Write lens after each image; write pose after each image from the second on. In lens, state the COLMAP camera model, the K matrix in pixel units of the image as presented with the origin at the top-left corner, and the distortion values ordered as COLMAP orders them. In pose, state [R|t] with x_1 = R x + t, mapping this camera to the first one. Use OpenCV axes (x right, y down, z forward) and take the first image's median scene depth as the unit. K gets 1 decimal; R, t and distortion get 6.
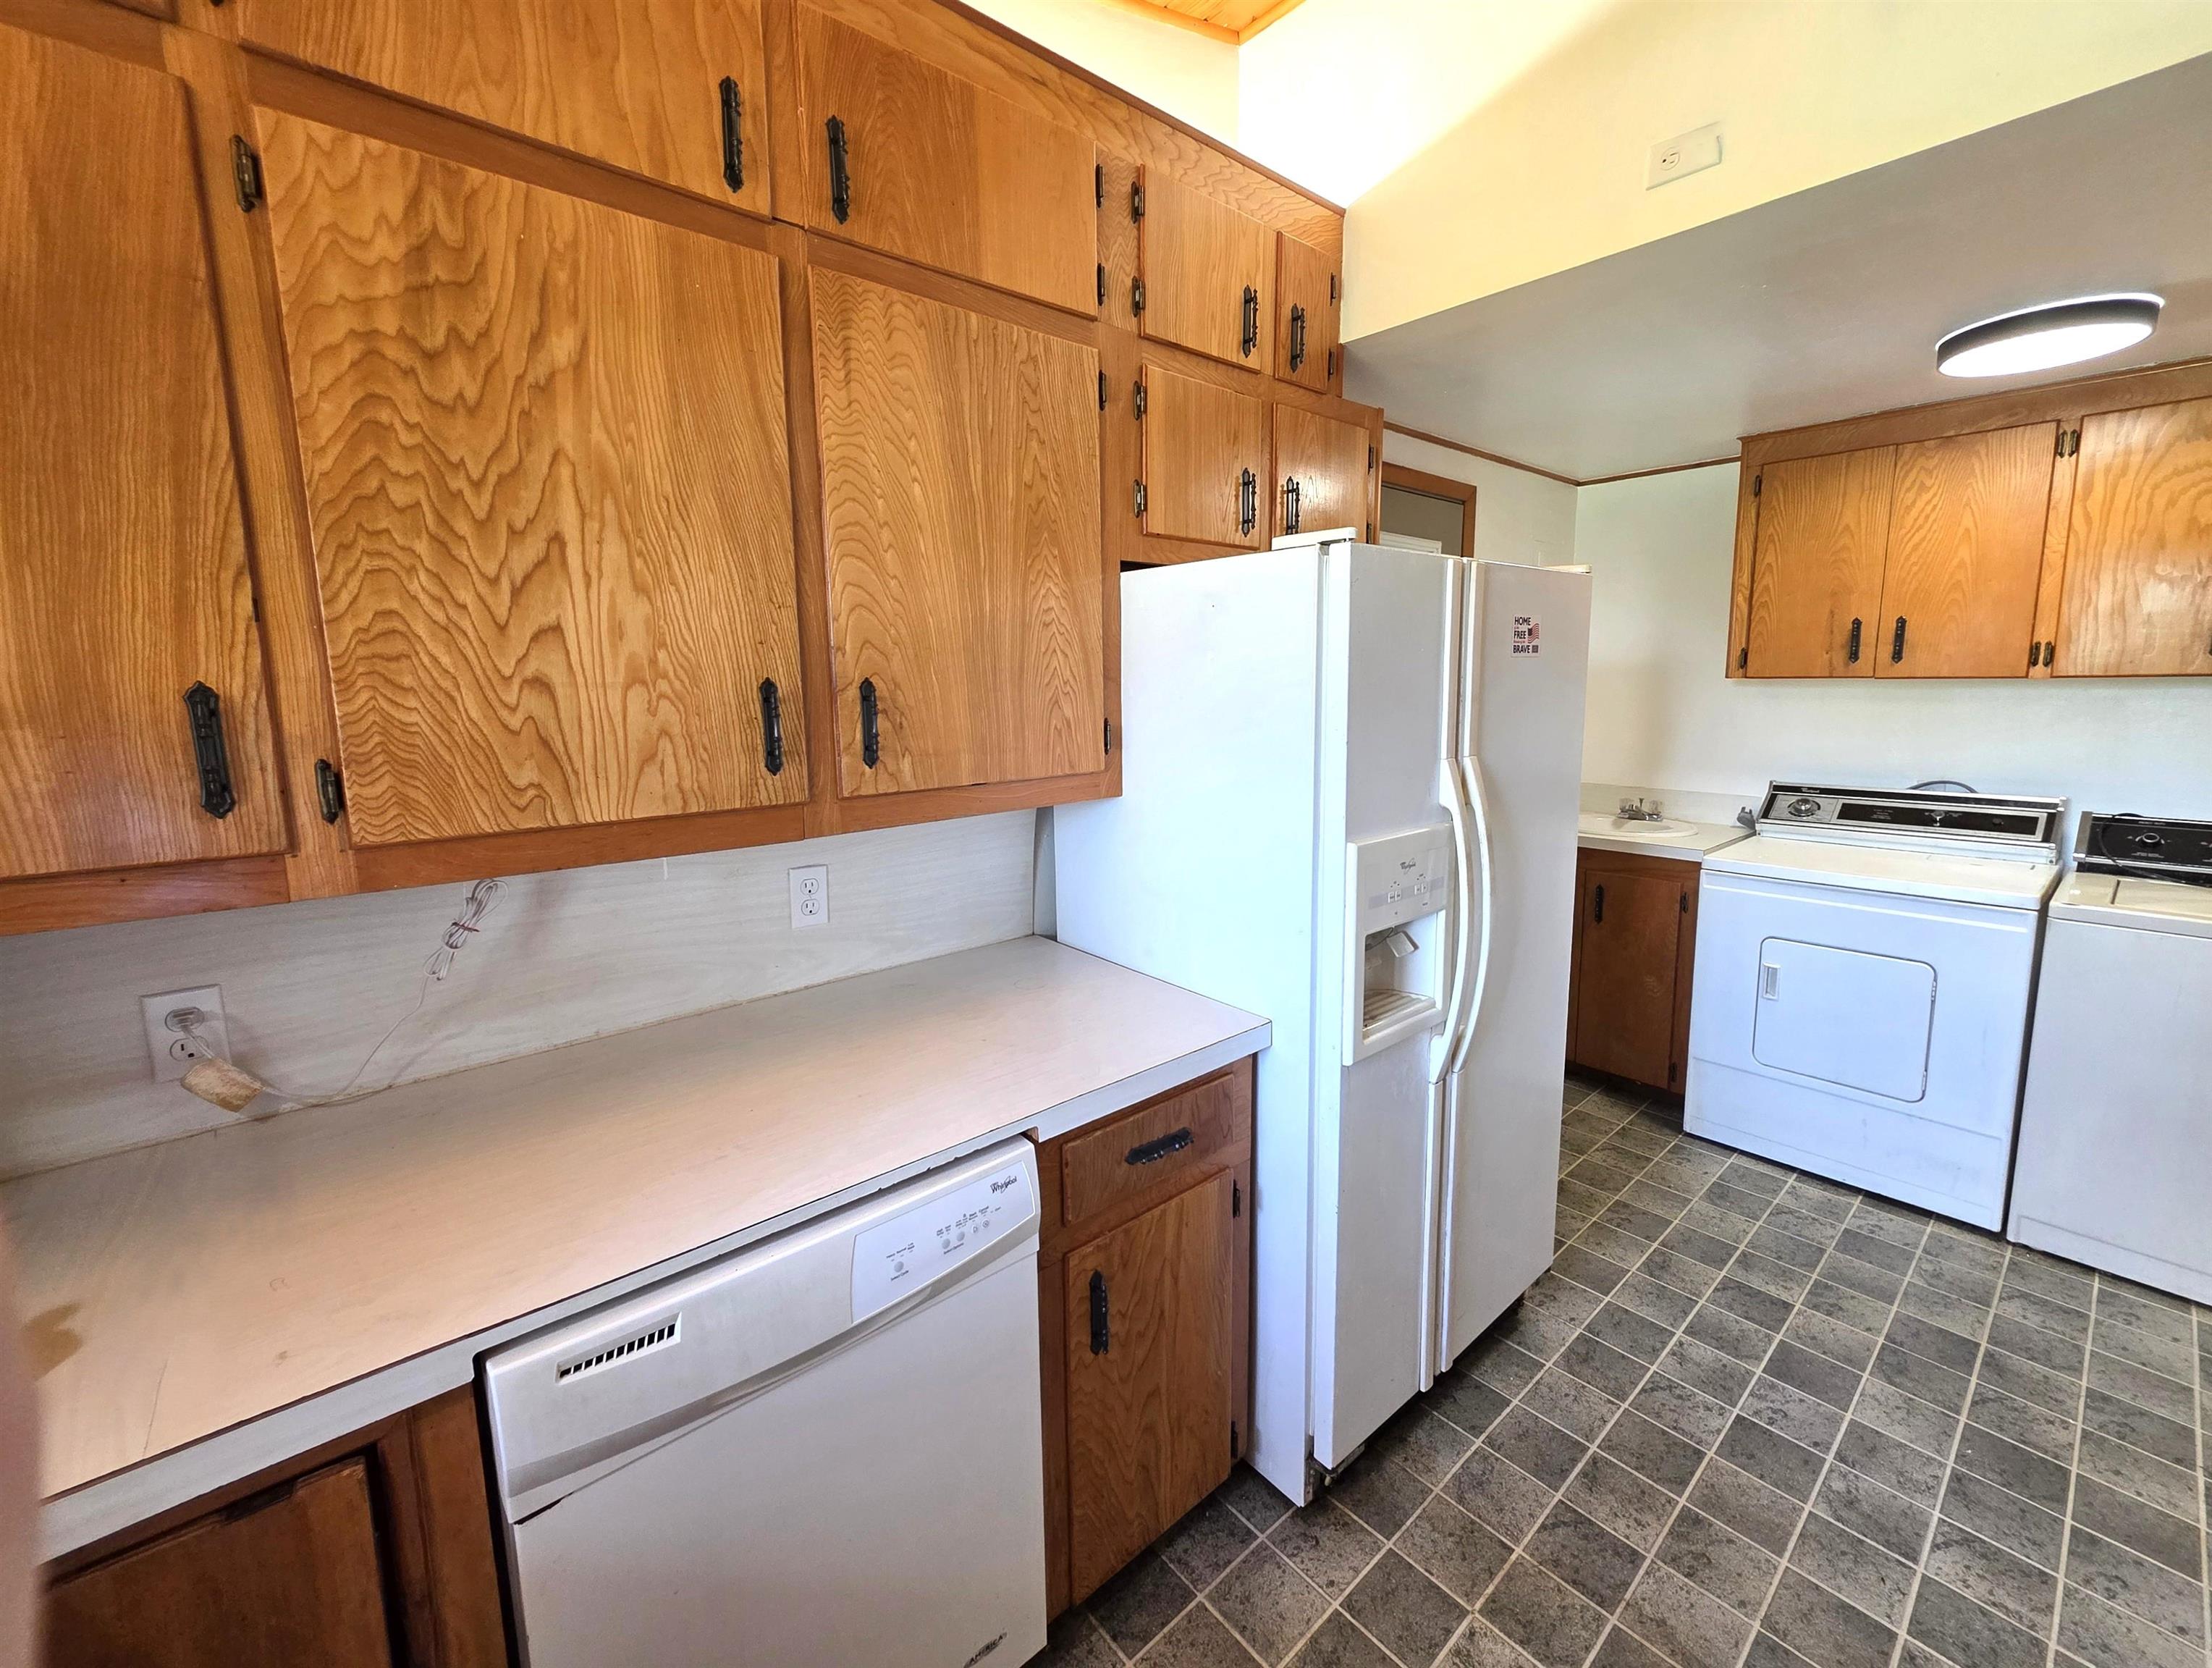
lens RADIAL K [[887.6, 0, 1118.4], [0, 887.6, 816.4], [0, 0, 1]] dist [0.002734, 0.000319]
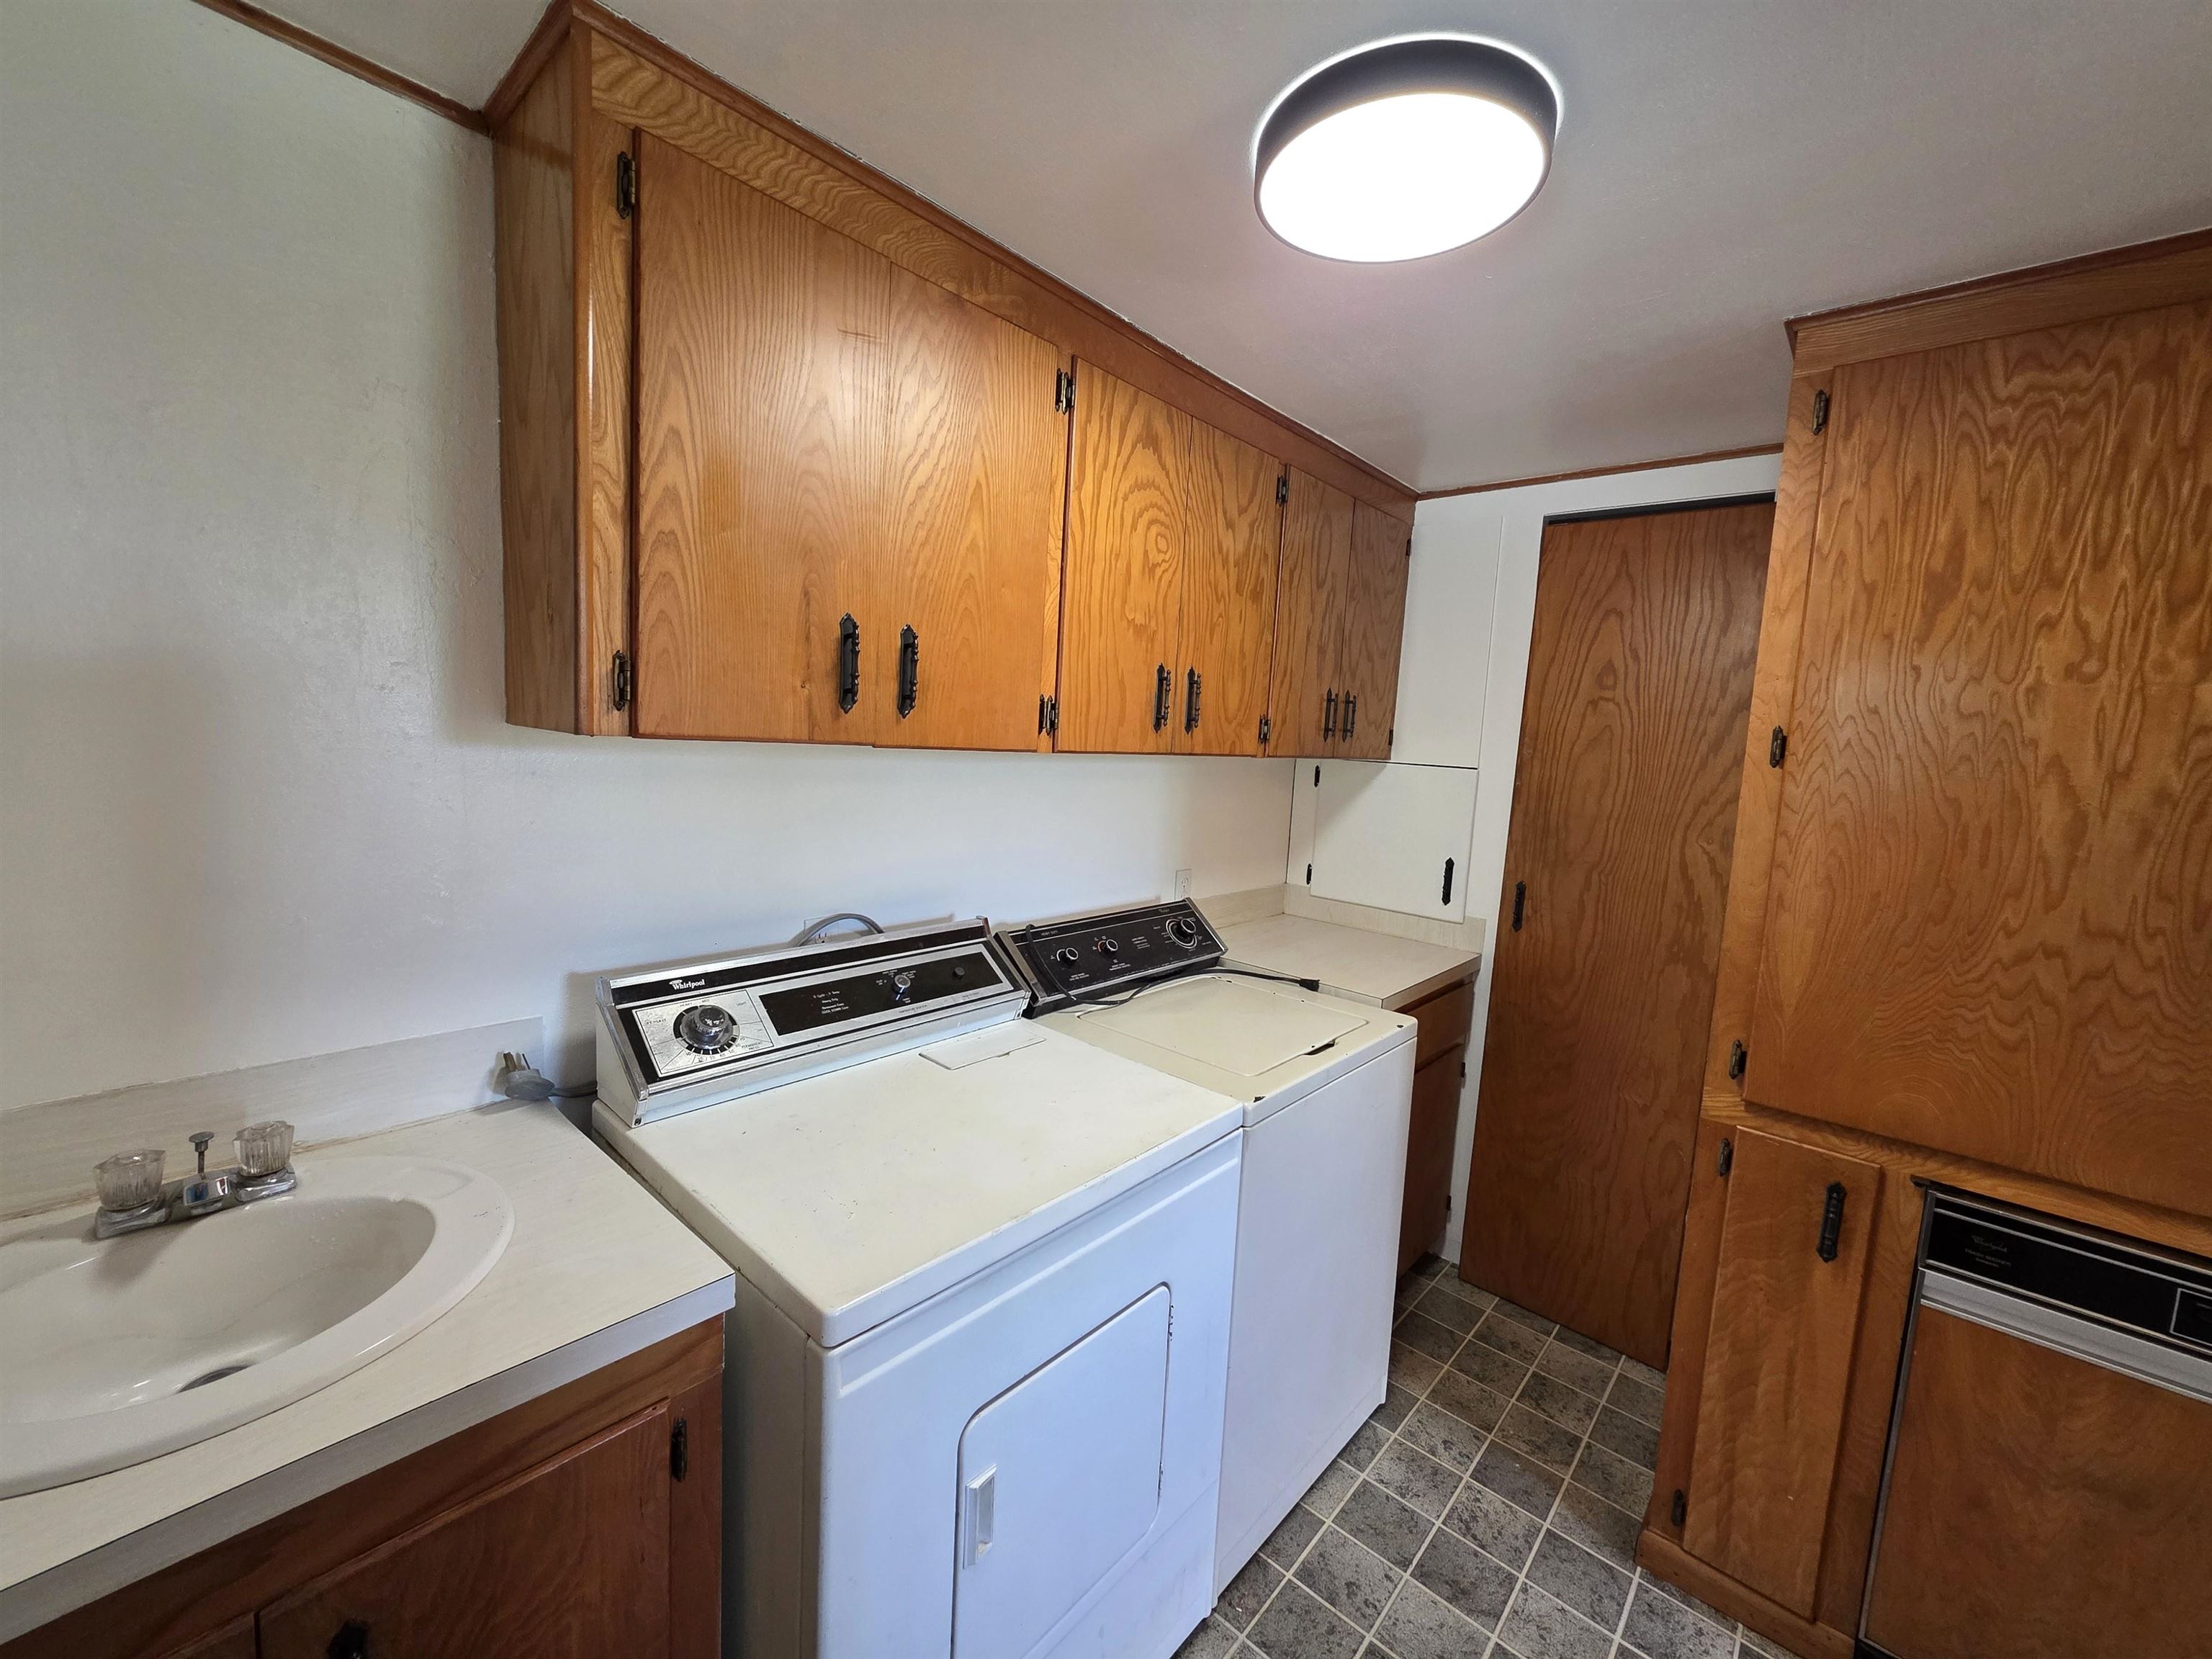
lens RADIAL K [[887.5, 0, 1113.5], [0, 887.5, 807.6], [0, 0, 1]] dist [0.002734, 0.000319]
pose [[-0.137310, -0.087360, 0.986668, 0.374330], [0.090674, 0.990812, 0.100345, -0.168791], [-0.986369, 0.103243, -0.128127, 0.994103]]
